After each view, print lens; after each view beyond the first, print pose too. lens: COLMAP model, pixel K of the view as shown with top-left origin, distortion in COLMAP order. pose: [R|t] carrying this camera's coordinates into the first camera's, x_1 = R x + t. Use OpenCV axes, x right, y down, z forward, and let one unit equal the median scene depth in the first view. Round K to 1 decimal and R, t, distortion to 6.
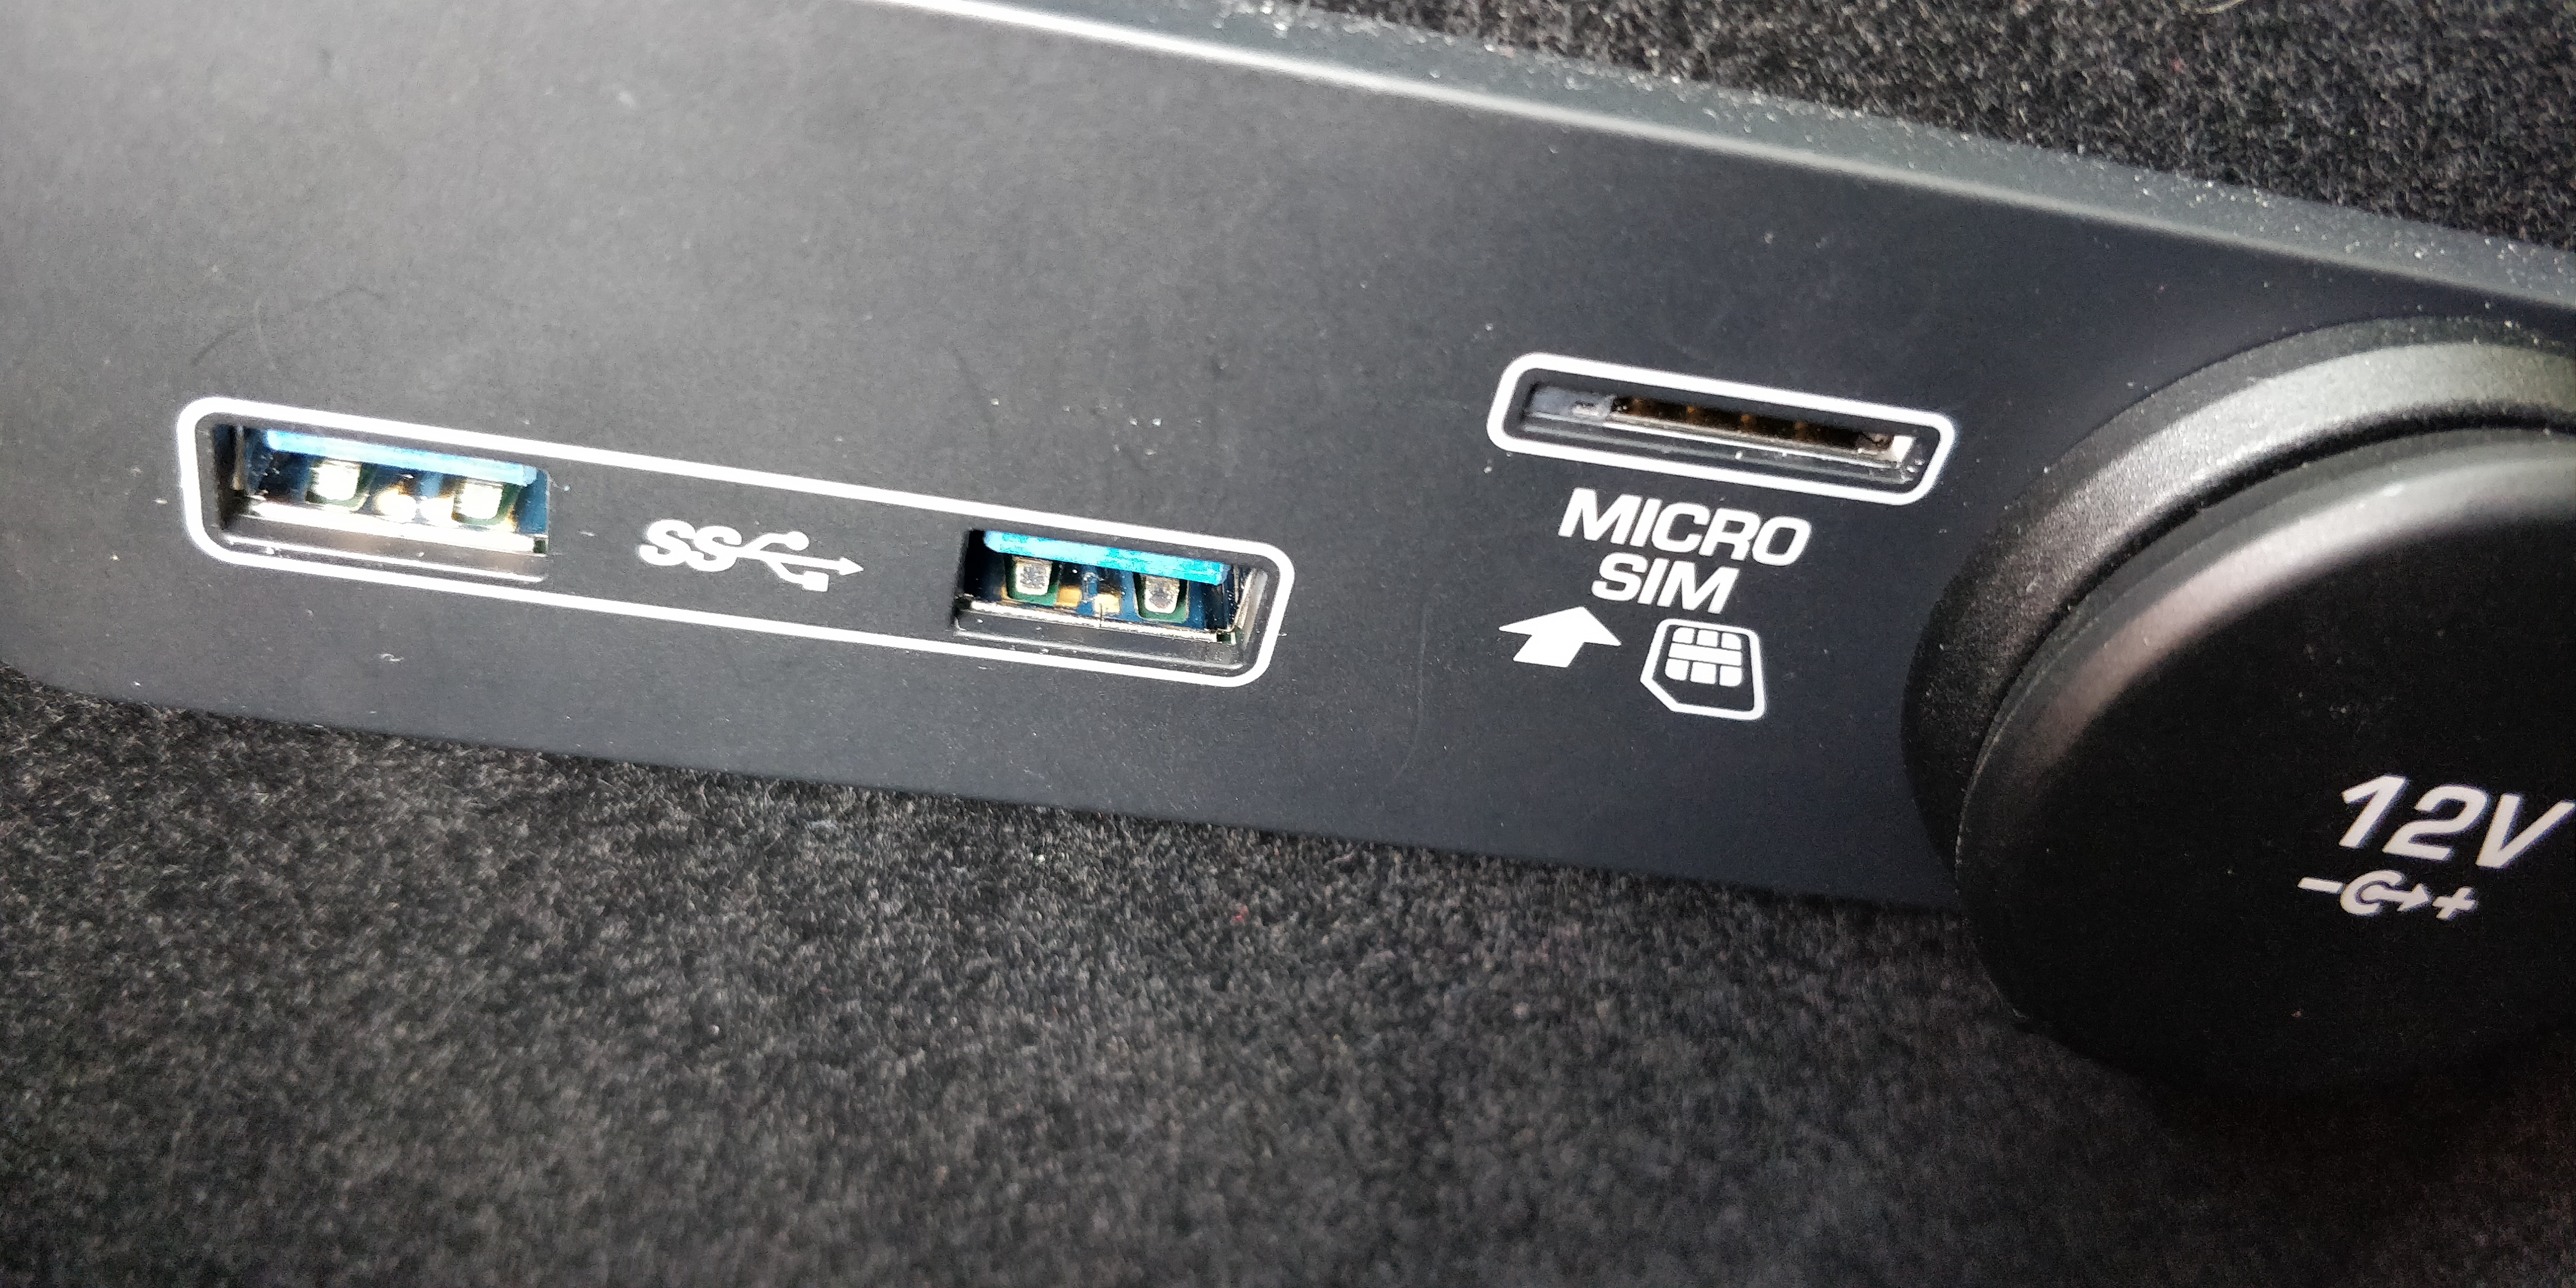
lens RADIAL K [[2440.2, 0, 1288.0], [0, 2440.2, 644.0], [0, 0, 1]] dist [-0.009160, -0.168946]
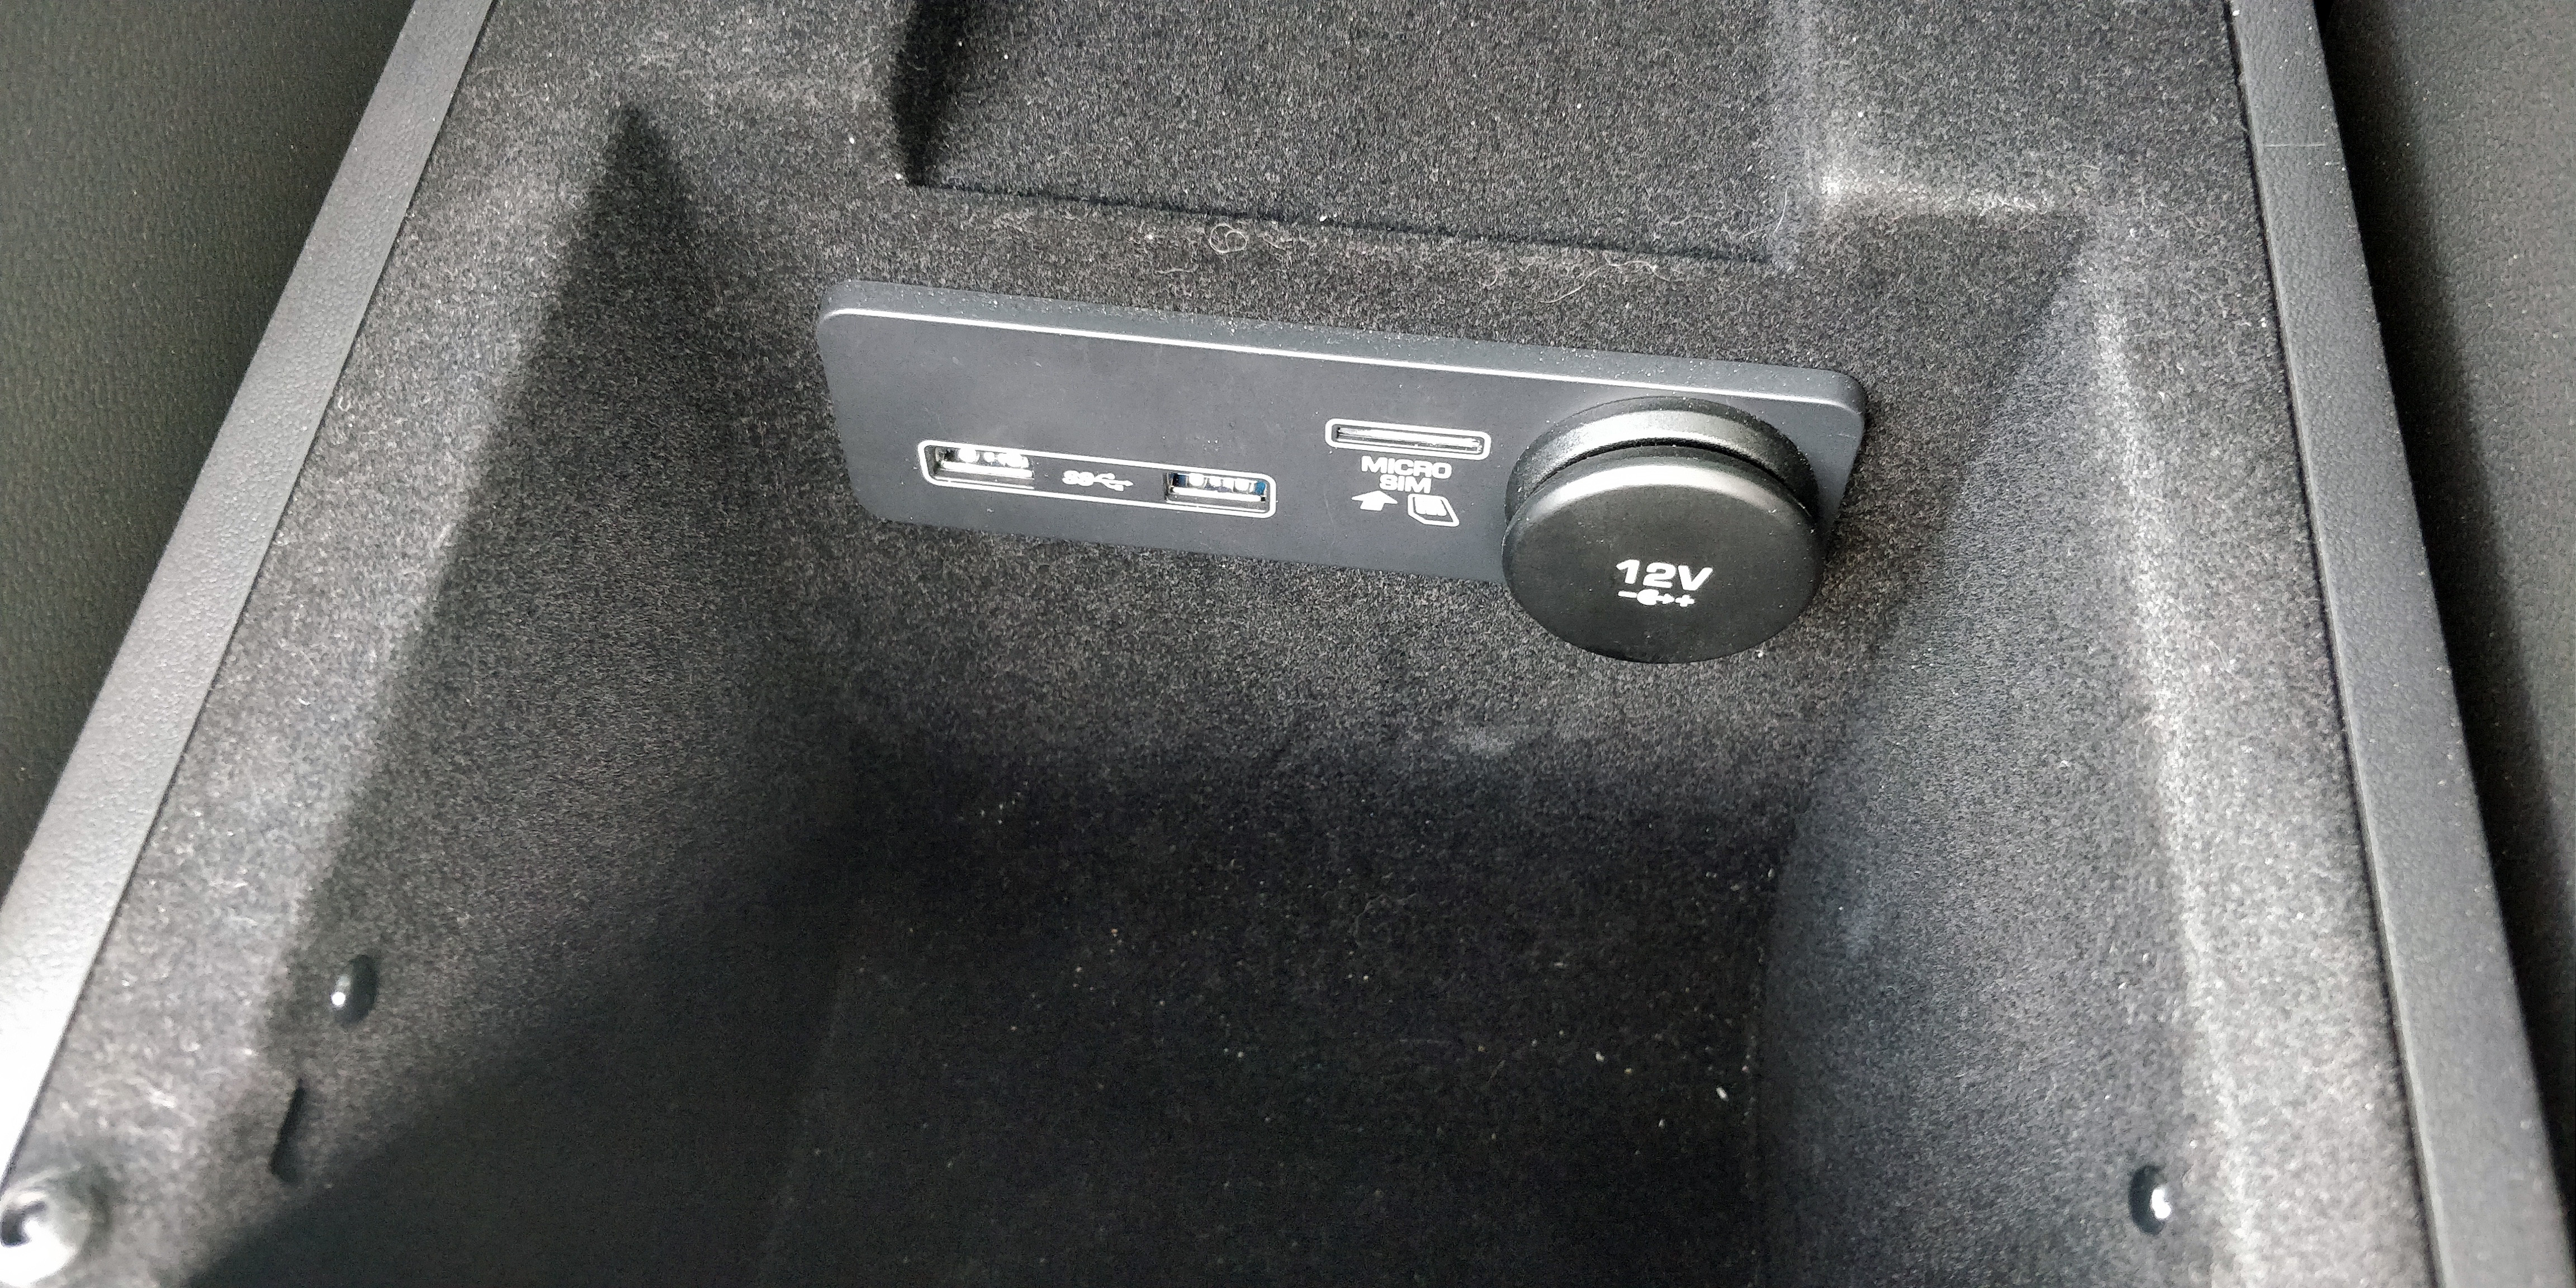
lens RADIAL K [[2440.2, 0, 1288.0], [0, 2440.2, 644.0], [0, 0, 1]] dist [-0.009160, -0.168946]
pose [[0.960432, 0.021796, -0.277660, 0.823831], [0.038542, 0.976940, 0.210006, -0.448863], [0.275835, -0.212398, 0.937444, -1.758311]]
